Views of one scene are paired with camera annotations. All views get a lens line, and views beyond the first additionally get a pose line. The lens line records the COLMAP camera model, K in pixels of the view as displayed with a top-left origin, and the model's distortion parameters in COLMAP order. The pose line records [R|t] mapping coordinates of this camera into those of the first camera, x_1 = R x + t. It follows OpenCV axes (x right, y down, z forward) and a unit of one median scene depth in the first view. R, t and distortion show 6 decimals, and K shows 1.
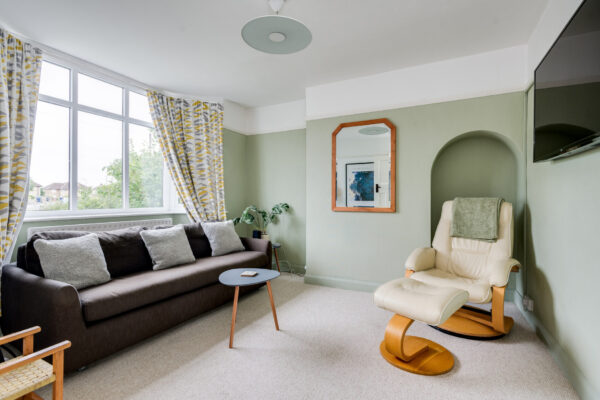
lens RADIAL K [[282.5, 0, 300.0], [0, 282.5, 200.0], [0, 0, 1]] dist [0.002552, 0.000218]
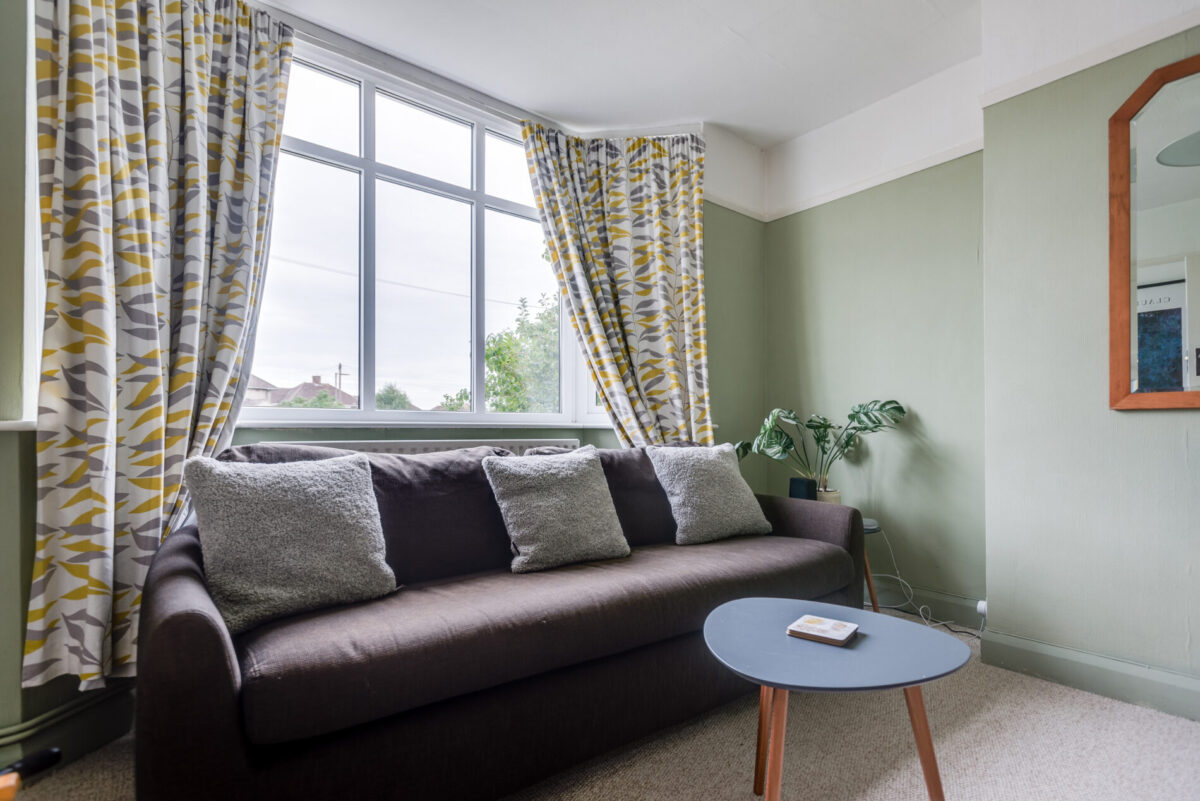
lens RADIAL K [[571.8, 0, 599.1], [0, 571.8, 425.3], [0, 0, 1]] dist [0.002909, 0.000126]
pose [[0.907984, -0.005107, -0.418973, -0.092021], [0.001321, 0.999956, -0.009325, 0.054238], [0.419002, 0.007913, 0.907951, 0.288045]]
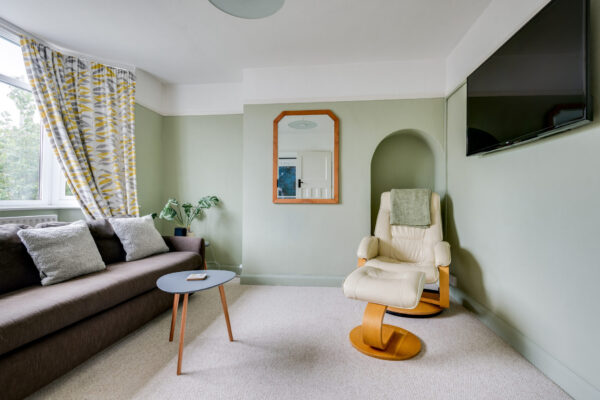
lens RADIAL K [[284.2, 0, 303.9], [0, 284.2, 193.0], [0, 0, 1]] dist [0.003143, -0.001305]
pose [[0.937086, 0.008364, 0.348998, -0.111530], [-0.001380, 0.999794, -0.020257, 0.023015], [-0.349096, 0.018501, 0.936904, 0.078161]]
